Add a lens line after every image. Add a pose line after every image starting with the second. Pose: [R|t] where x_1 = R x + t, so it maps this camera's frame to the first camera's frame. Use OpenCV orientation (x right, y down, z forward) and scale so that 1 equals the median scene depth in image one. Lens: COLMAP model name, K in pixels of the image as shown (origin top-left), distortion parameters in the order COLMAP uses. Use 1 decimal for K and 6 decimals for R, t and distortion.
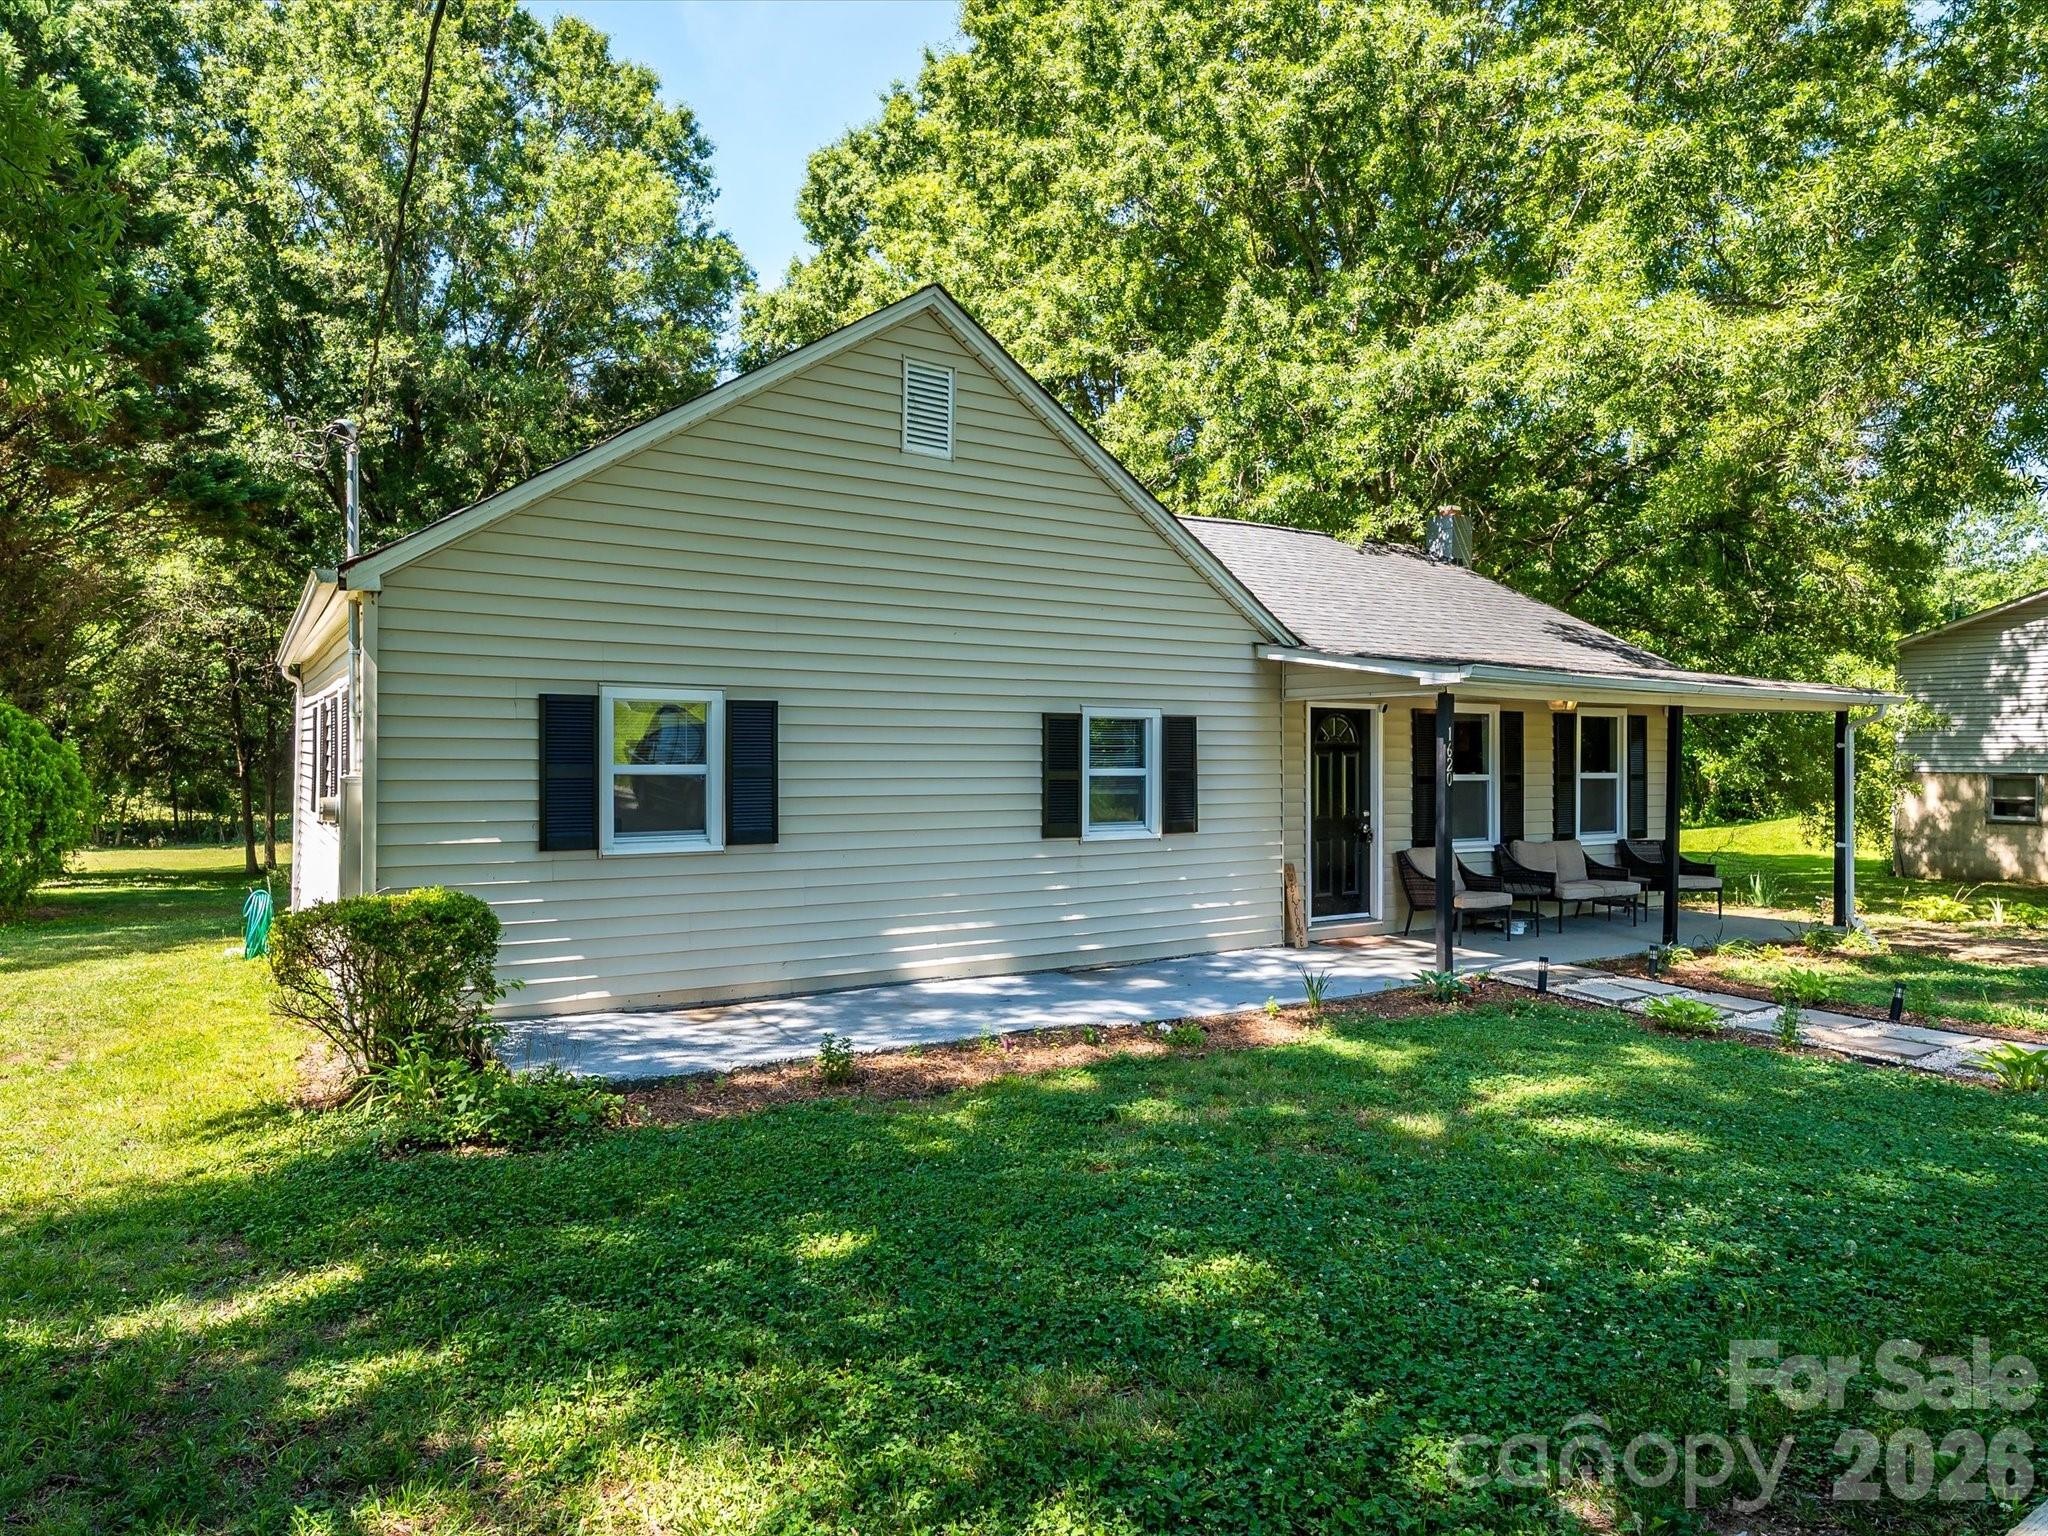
lens RADIAL K [[1492.7, 0, 1024.0], [0, 1492.7, 768.0], [0, 0, 1]] dist [0.069309, -0.050784]
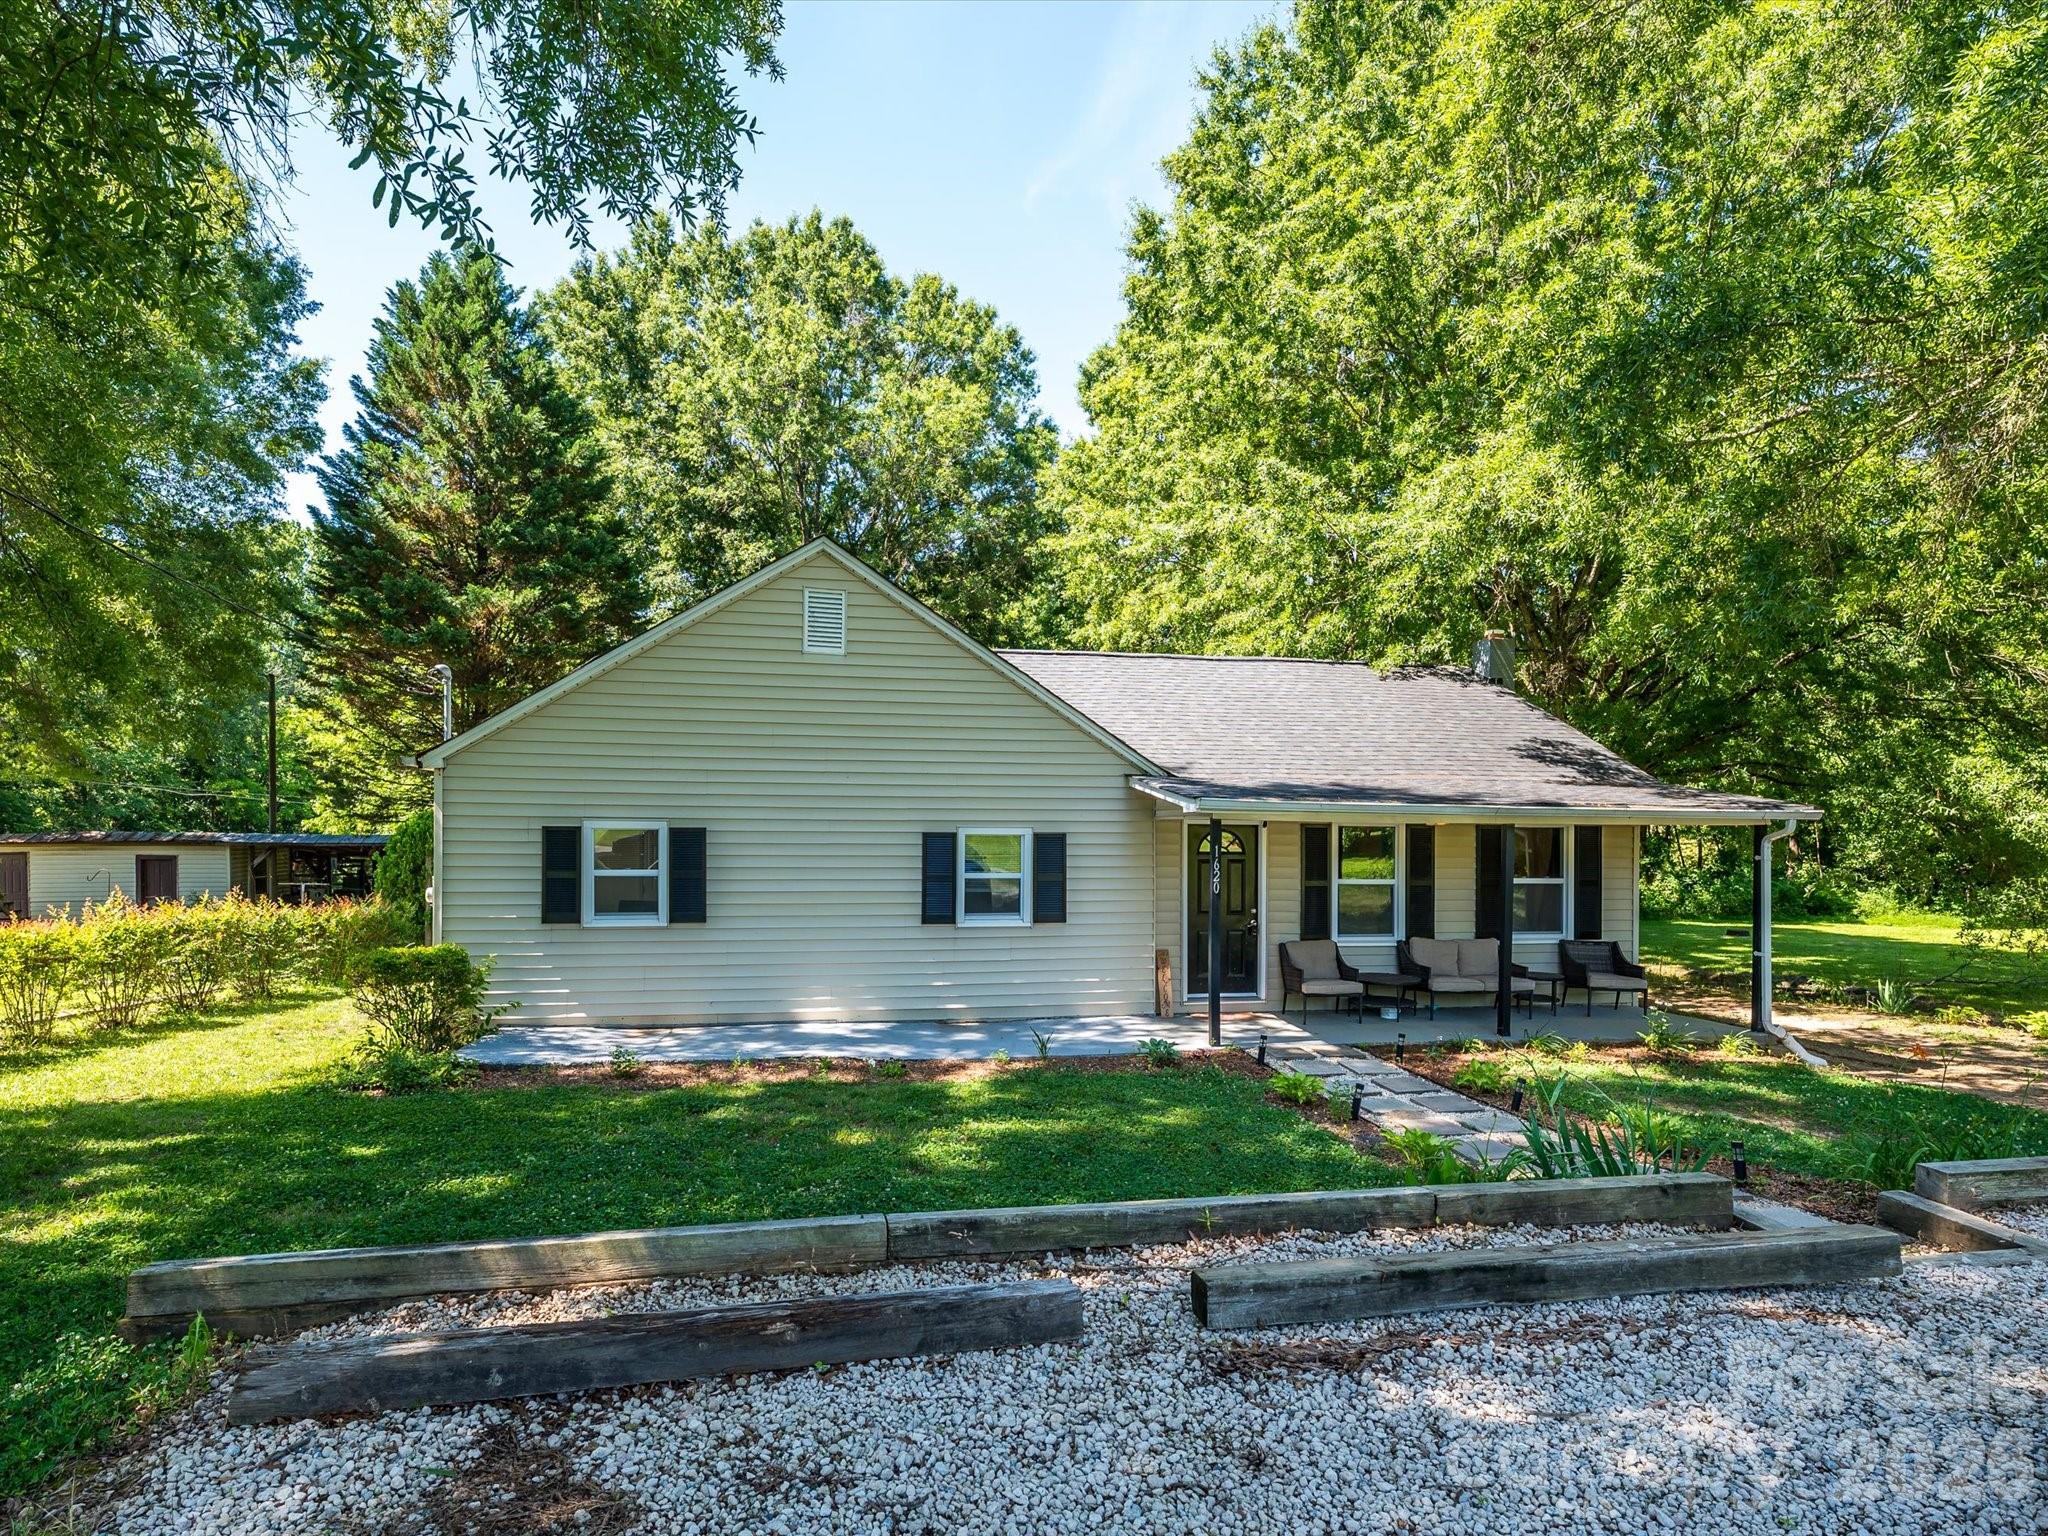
lens RADIAL K [[1492.7, 0, 1024.0], [0, 1492.7, 768.0], [0, 0, 1]] dist [0.069309, -0.050784]
pose [[0.909794, -0.015464, -0.414772, 0.644440], [-0.006502, 0.998652, -0.051495, -0.024826], [0.415009, 0.049546, 0.908467, -0.206663]]
